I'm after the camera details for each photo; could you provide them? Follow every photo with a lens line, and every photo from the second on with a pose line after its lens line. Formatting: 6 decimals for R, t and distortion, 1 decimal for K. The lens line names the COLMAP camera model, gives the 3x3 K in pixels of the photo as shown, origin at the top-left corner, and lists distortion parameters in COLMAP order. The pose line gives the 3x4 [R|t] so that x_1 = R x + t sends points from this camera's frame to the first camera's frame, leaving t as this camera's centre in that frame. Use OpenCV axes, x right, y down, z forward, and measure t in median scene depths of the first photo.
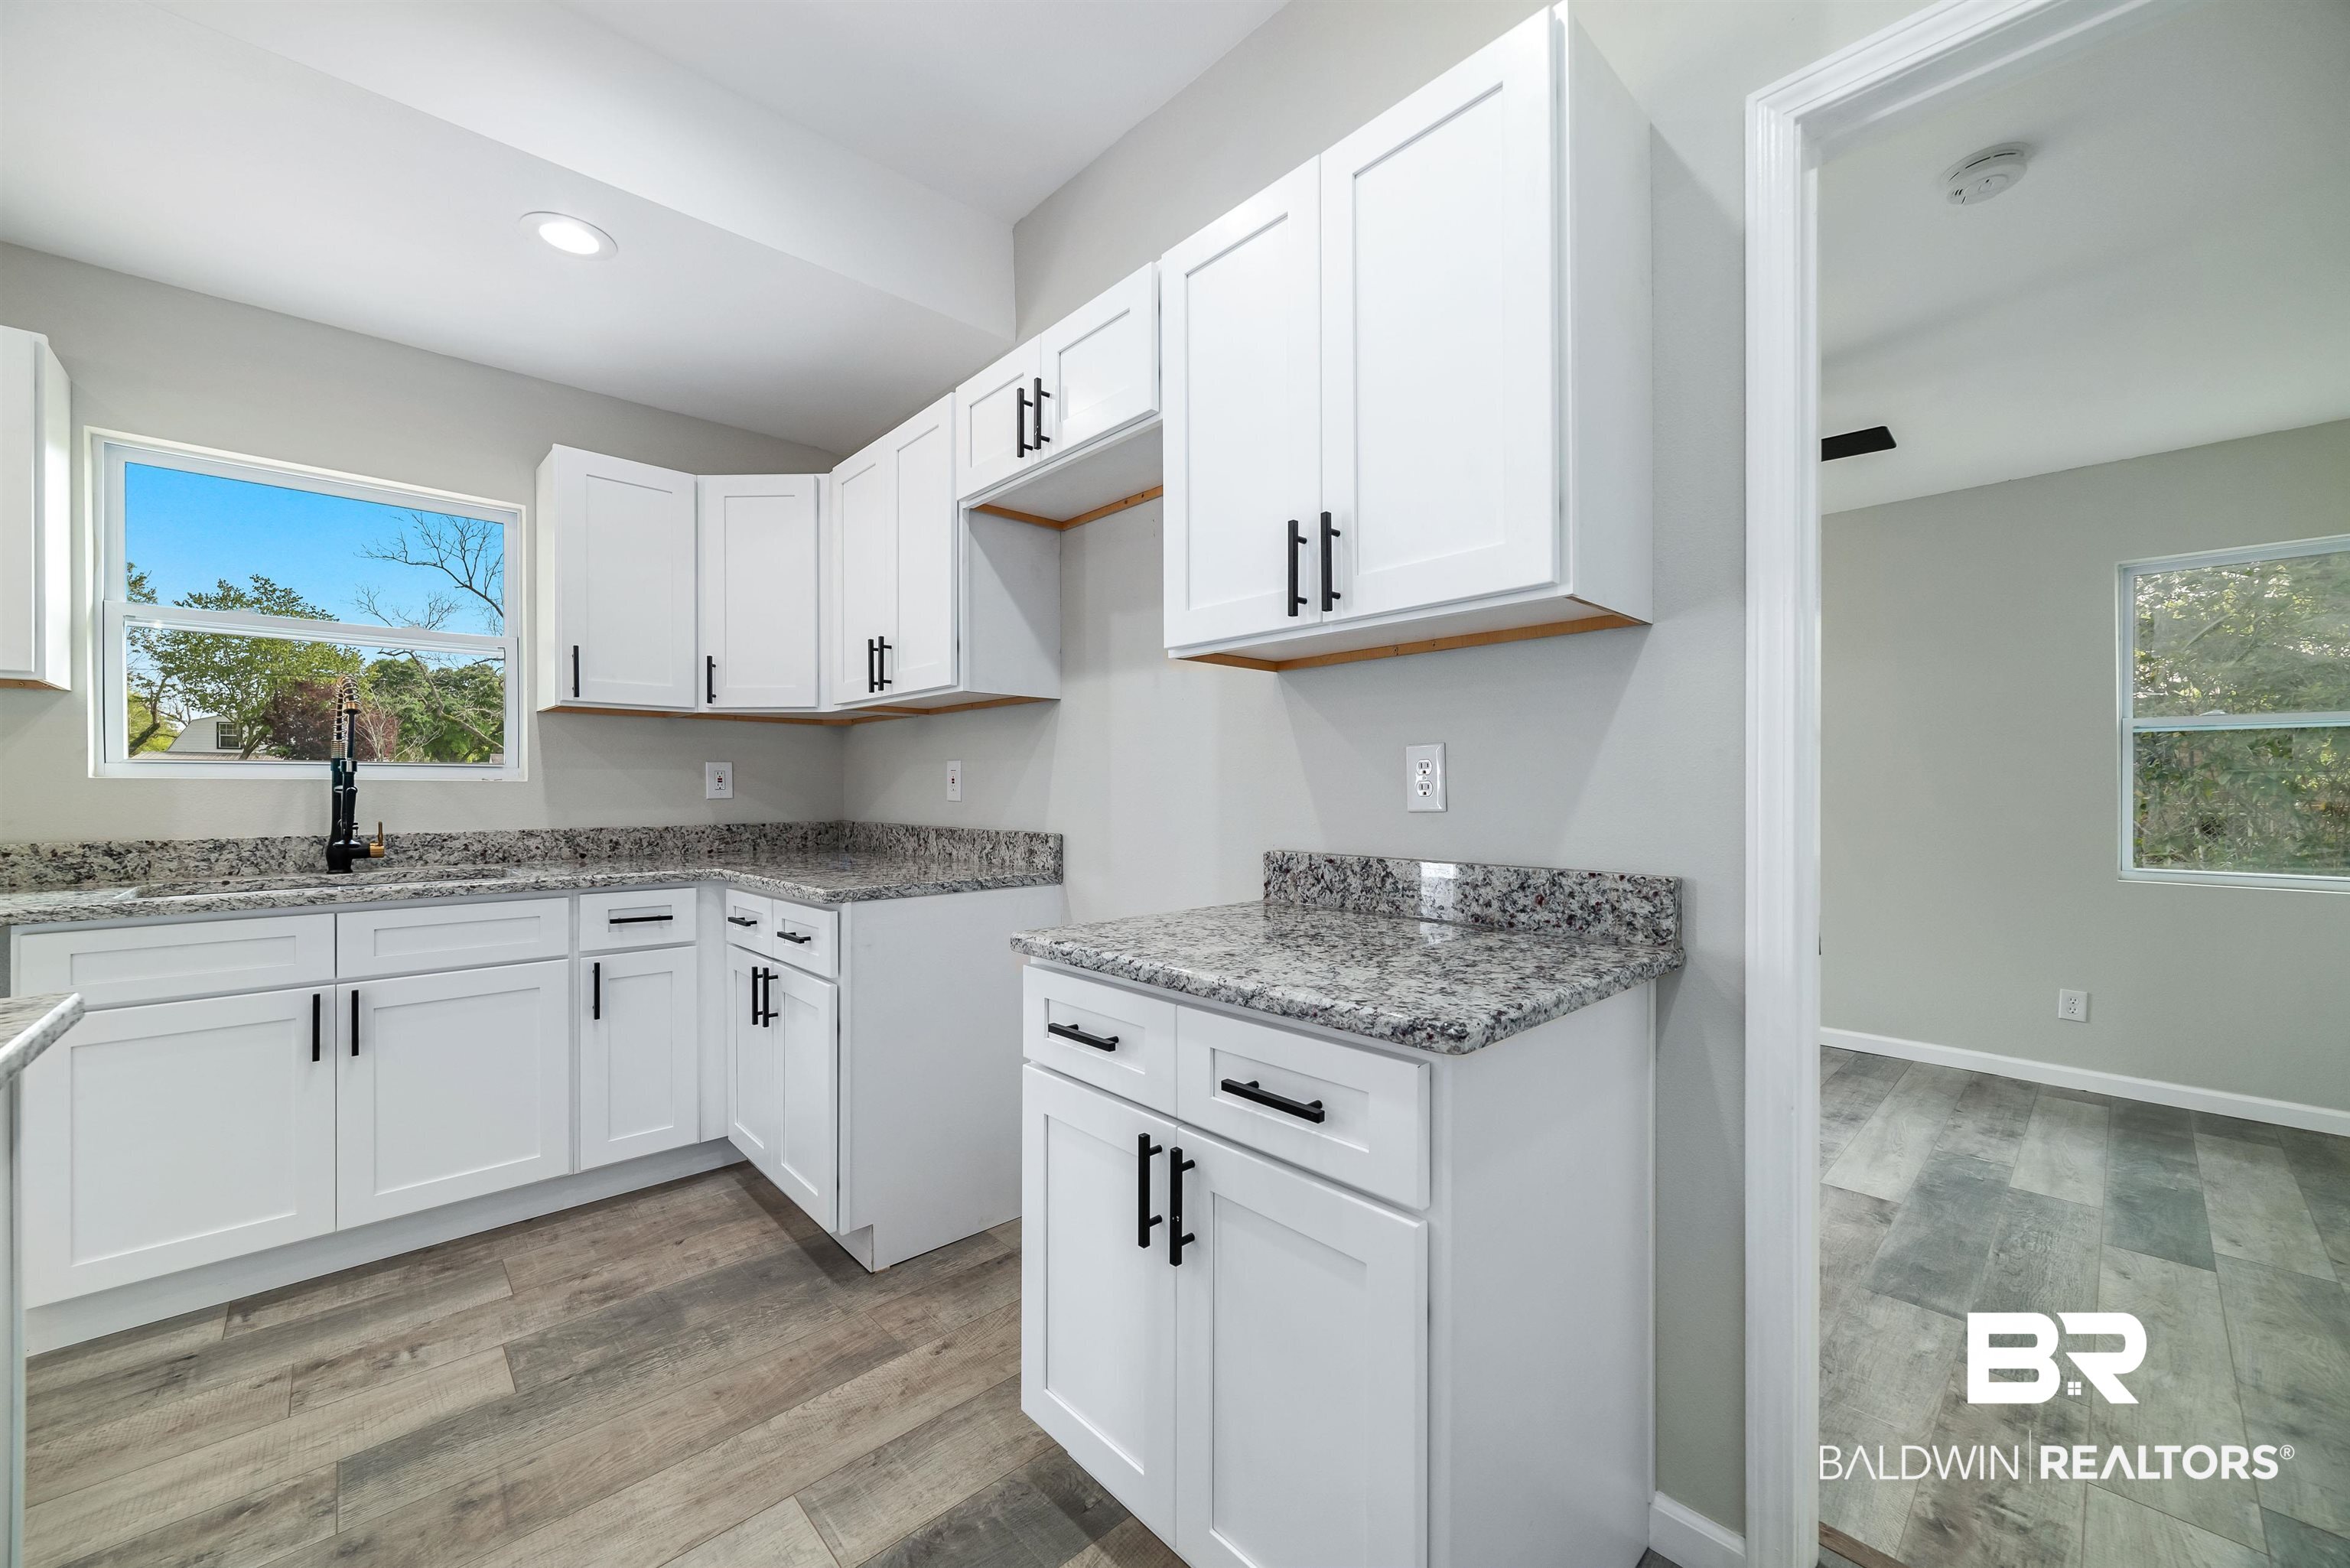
lens RADIAL K [[892.7, 0, 1178.5], [0, 892.7, 792.5], [0, 0, 1]] dist [0.001292, 0.000593]
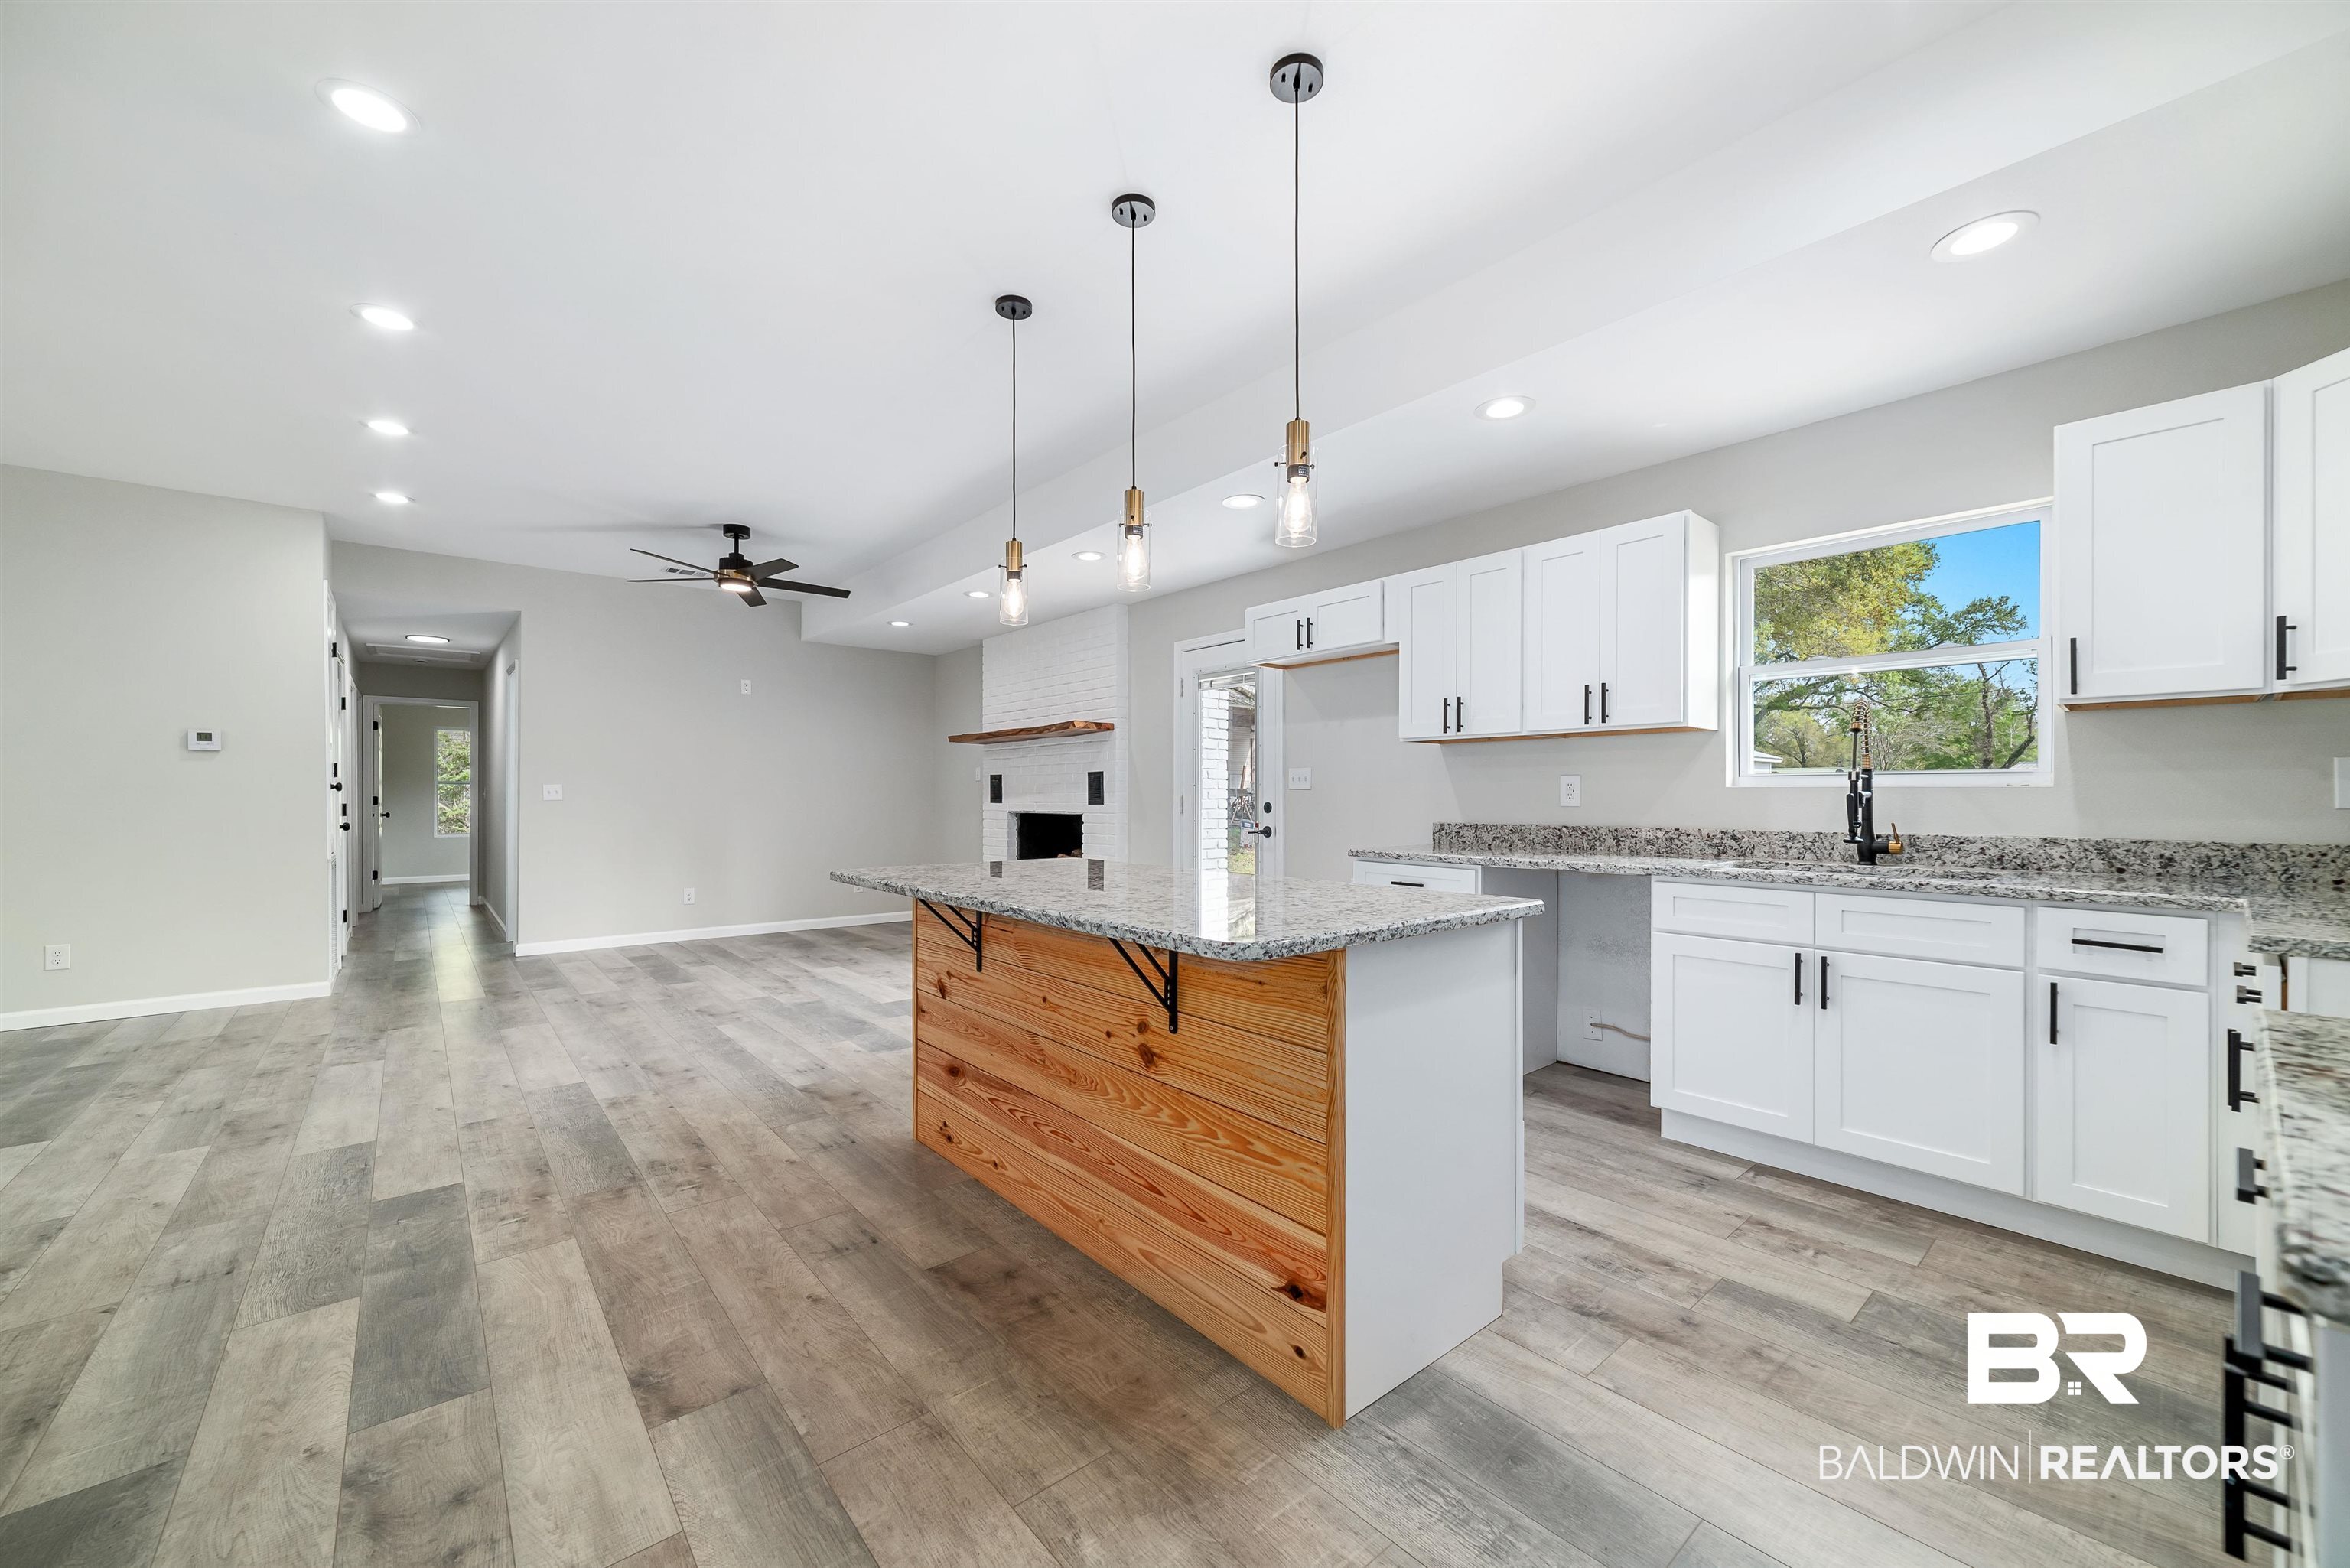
lens RADIAL K [[901.9, 0, 1180.5], [0, 901.9, 795.9], [0, 0, 1]] dist [-0.004854, 0.003299]
pose [[-0.046101, 0.000850, -0.998936, 0.323623], [-0.005474, 0.999984, 0.001103, 0.001735], [0.998922, 0.005519, -0.046096, 0.143209]]
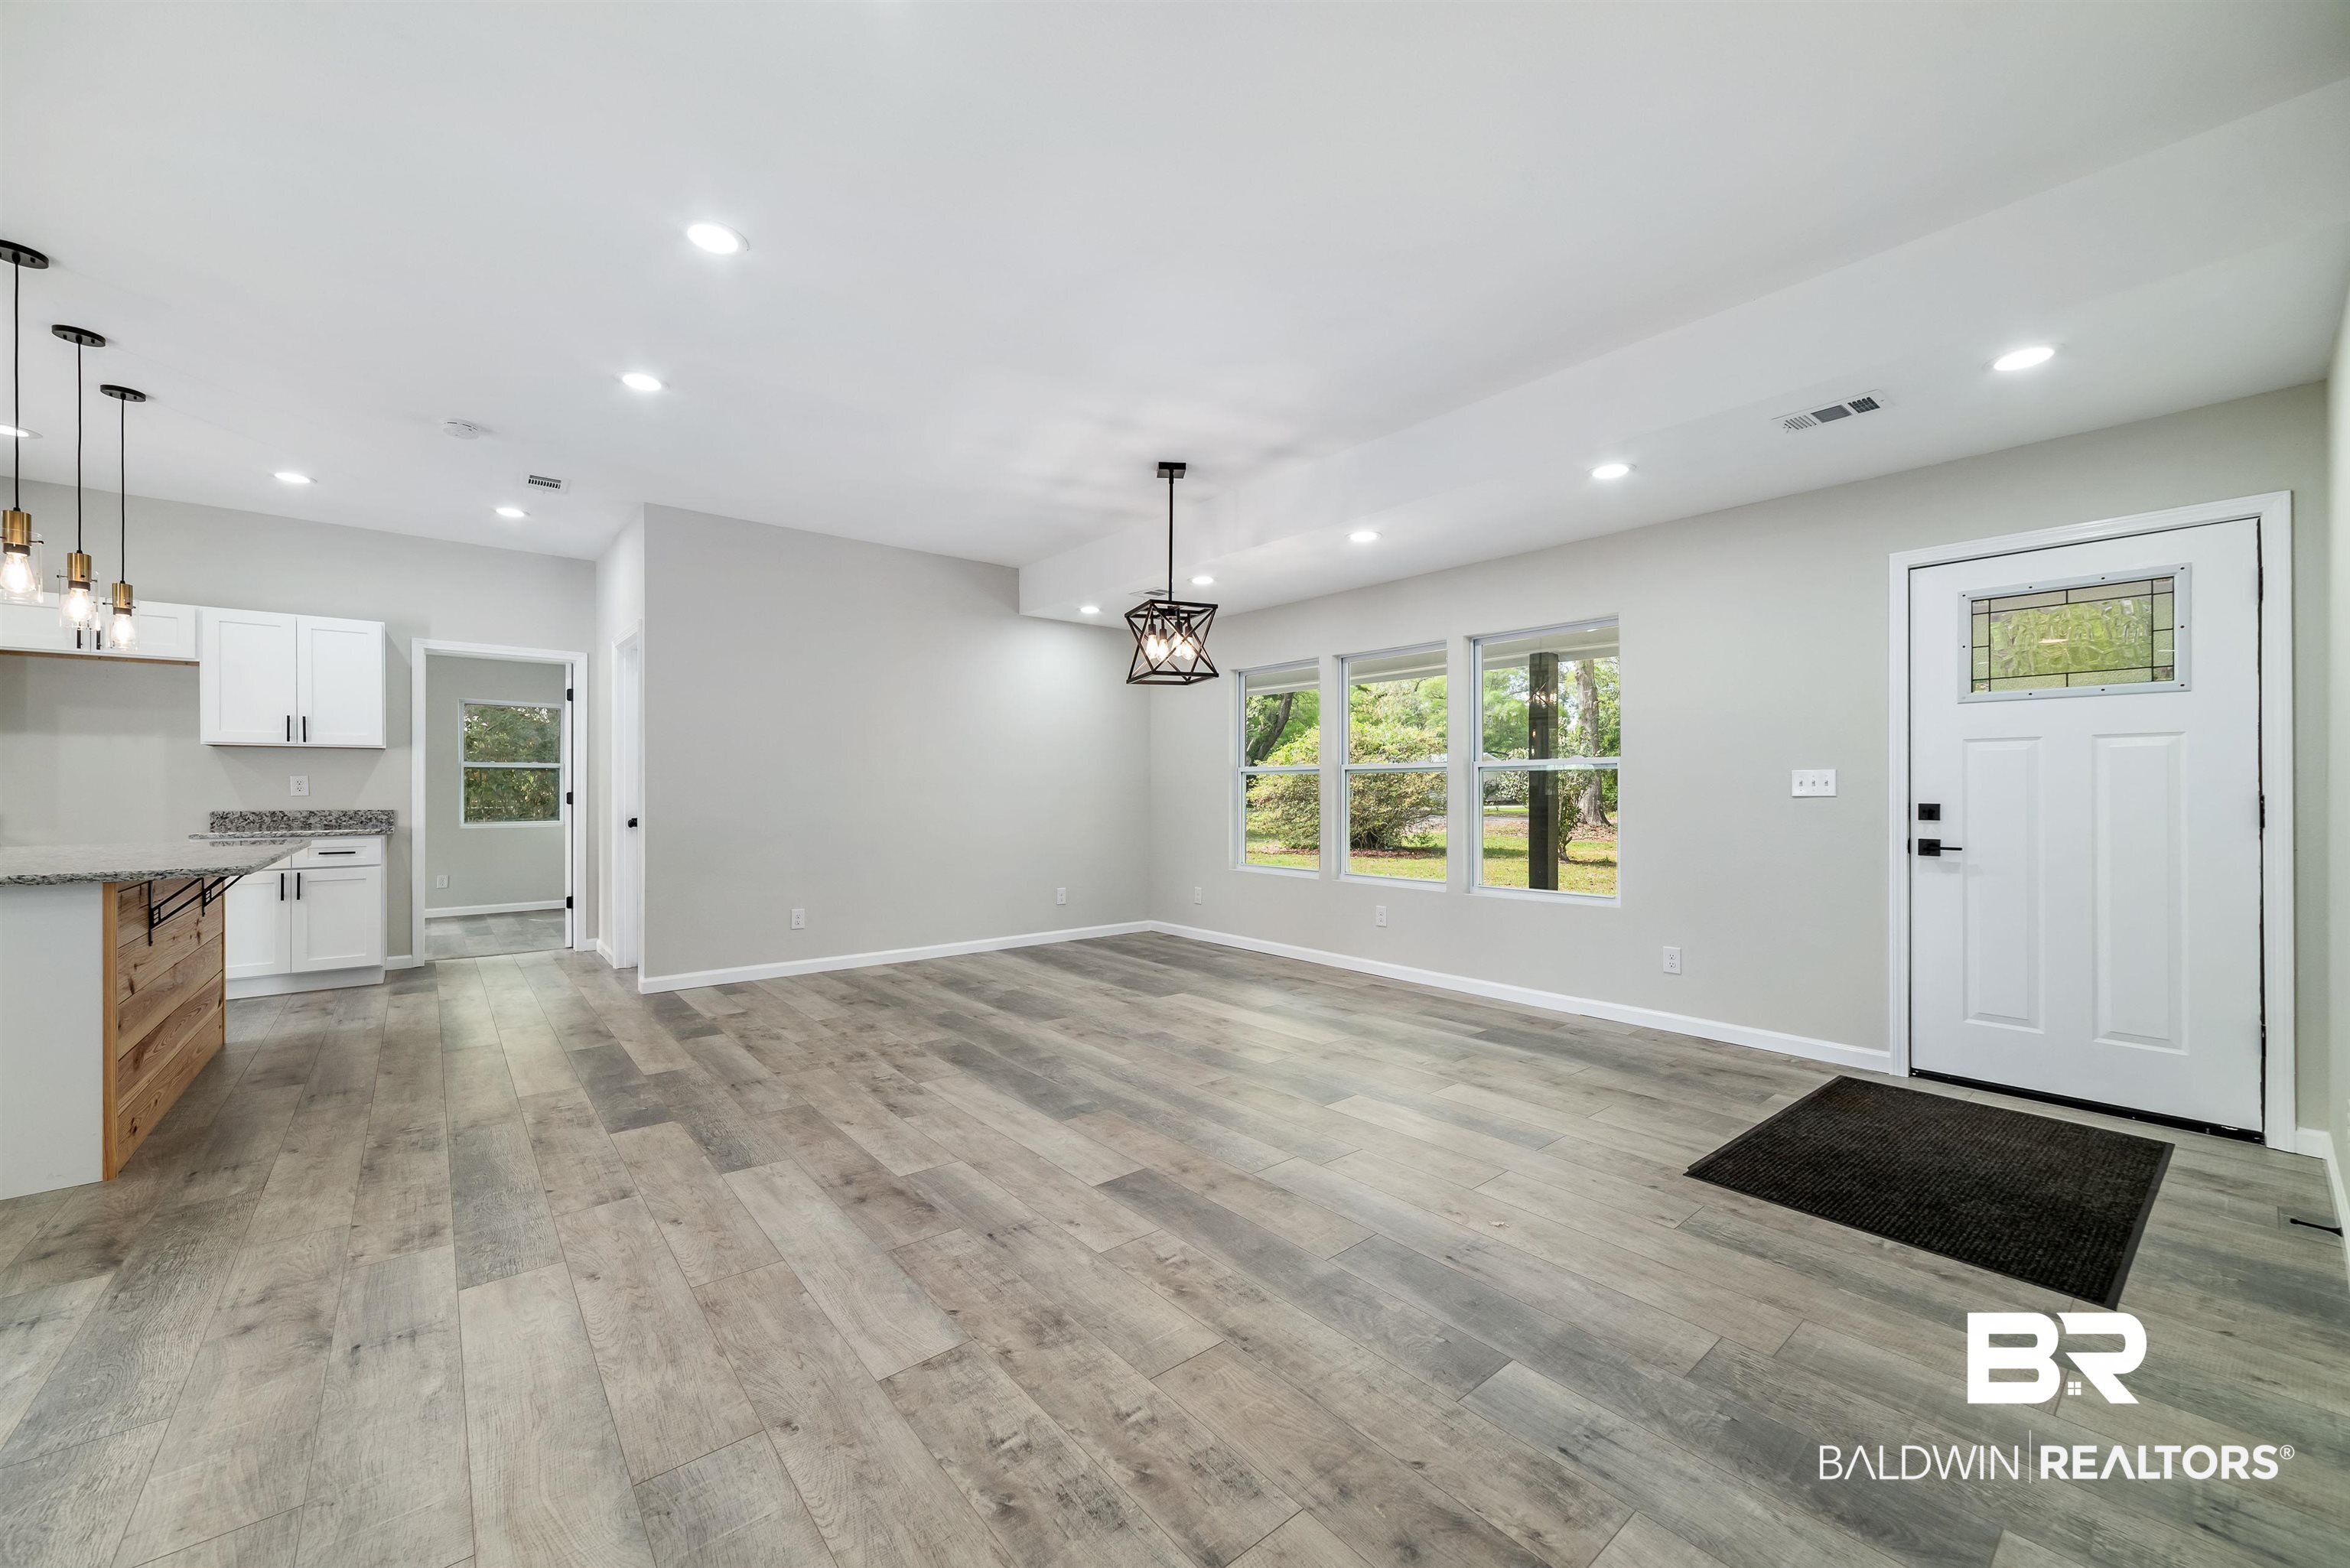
lens RADIAL K [[898.5, 0, 1177.3], [0, 898.5, 790.9], [0, 0, 1]] dist [0.000574, 0.000845]
pose [[0.055013, -0.001356, 0.998485, -2.000633], [0.005112, 0.999986, 0.001077, 0.010803], [-0.998473, 0.005045, 0.055019, -1.691275]]
